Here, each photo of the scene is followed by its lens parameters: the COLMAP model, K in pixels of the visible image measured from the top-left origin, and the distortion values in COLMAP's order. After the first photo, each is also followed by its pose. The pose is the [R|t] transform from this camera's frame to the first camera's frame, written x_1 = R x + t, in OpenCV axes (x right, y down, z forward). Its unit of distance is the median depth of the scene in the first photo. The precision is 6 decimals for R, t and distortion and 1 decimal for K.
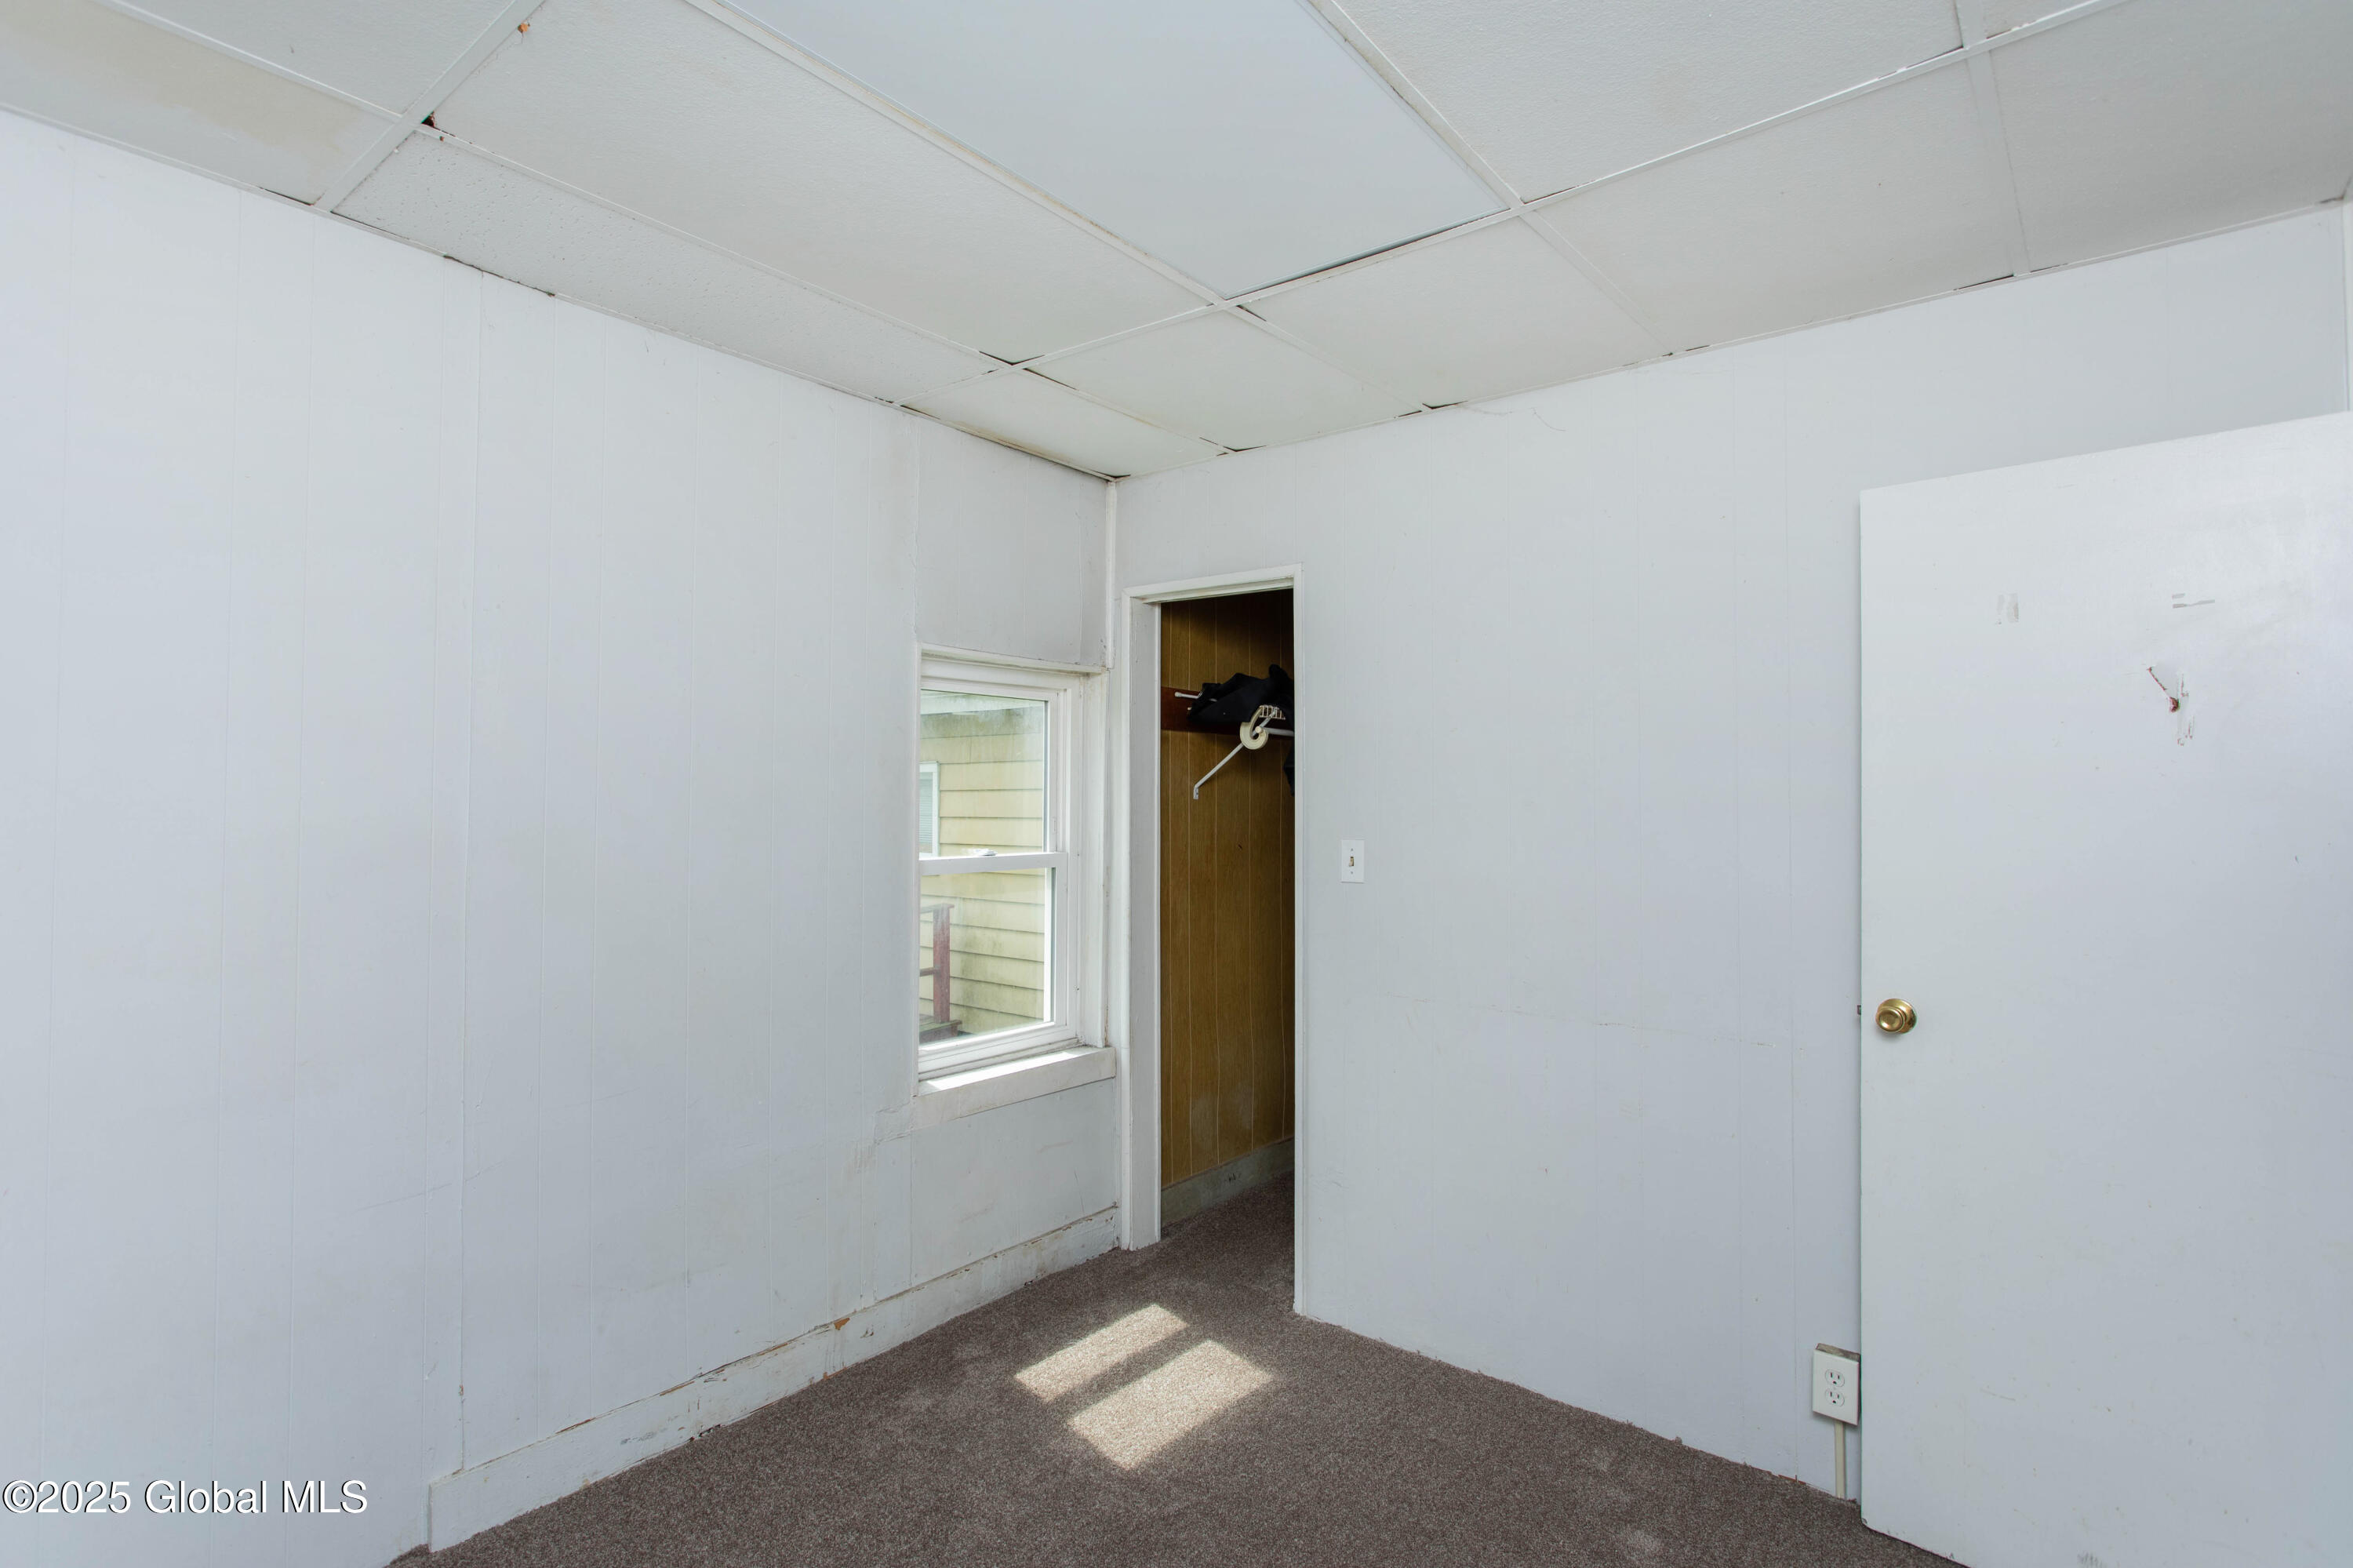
lens RADIAL K [[1152.5, 0, 1169.3], [0, 1152.5, 796.7], [0, 0, 1]] dist [0.002158, 0.000409]
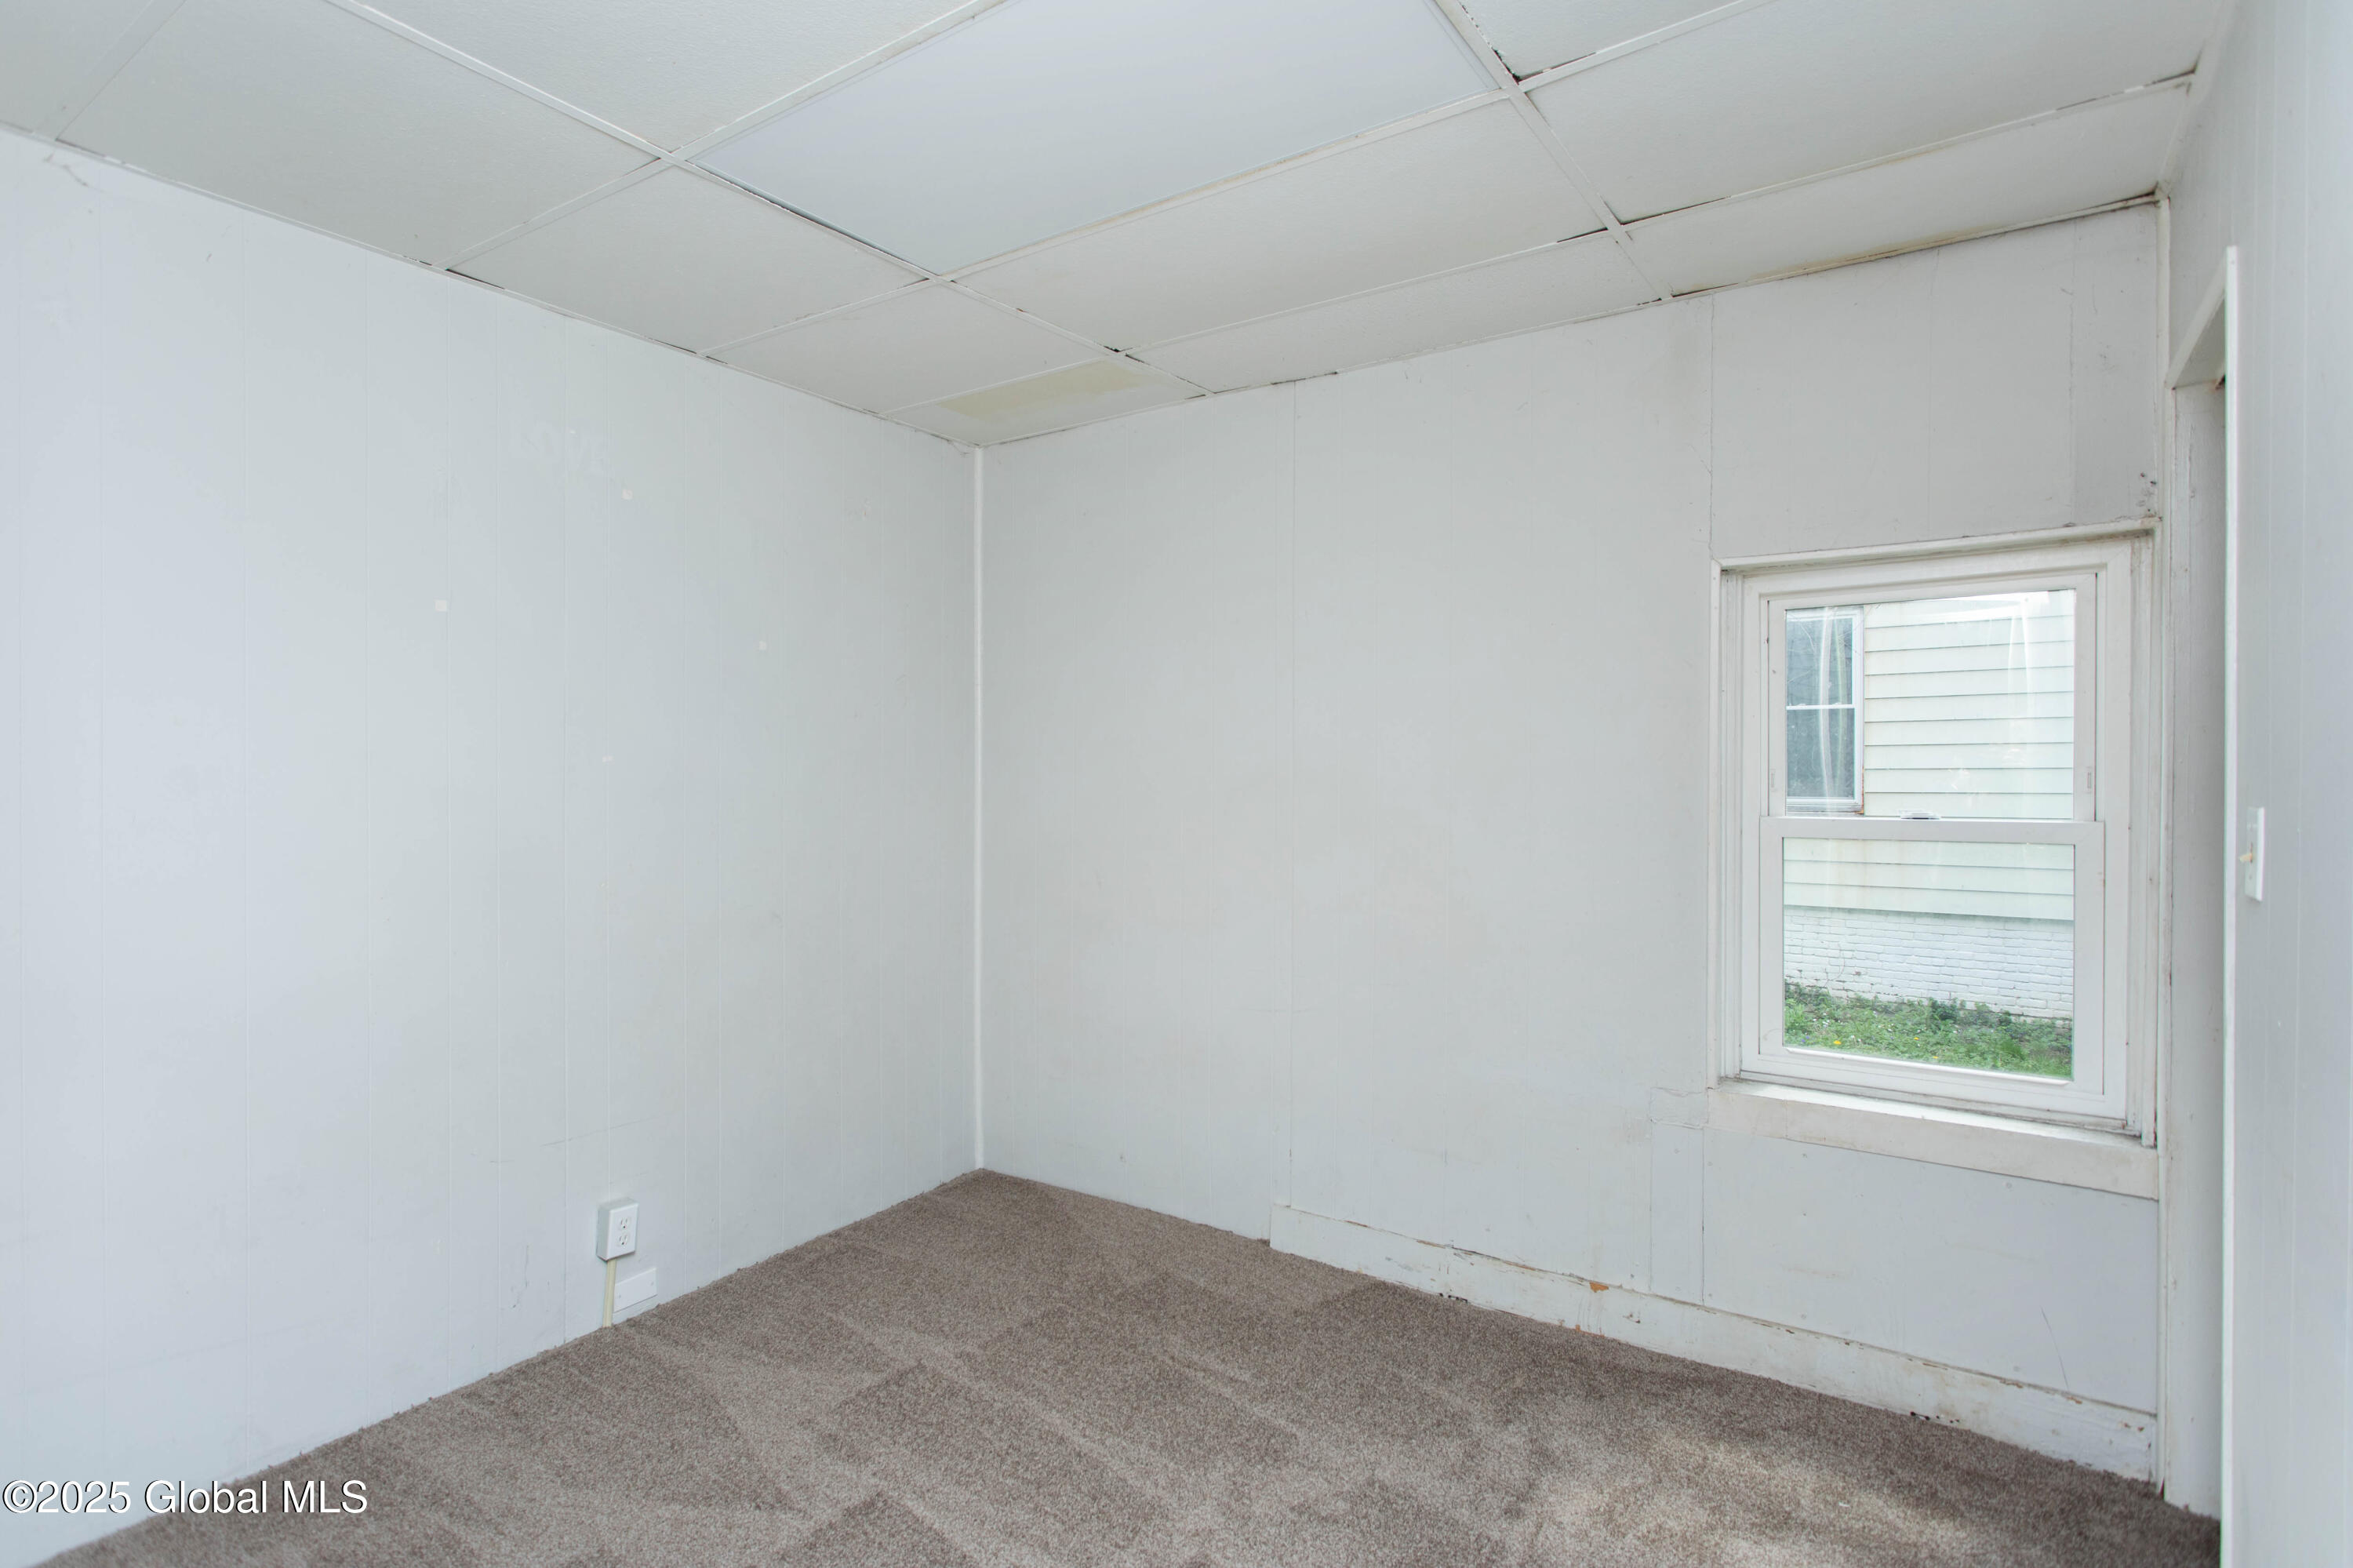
lens RADIAL K [[1152.5, 0, 1172.7], [0, 1152.5, 776.6], [0, 0, 1]] dist [0.002158, 0.000409]
pose [[0.087876, 0.004298, -0.996122, 0.609521], [0.005804, 0.999972, 0.004827, 0.021628], [0.996115, -0.006205, 0.087849, 0.533392]]
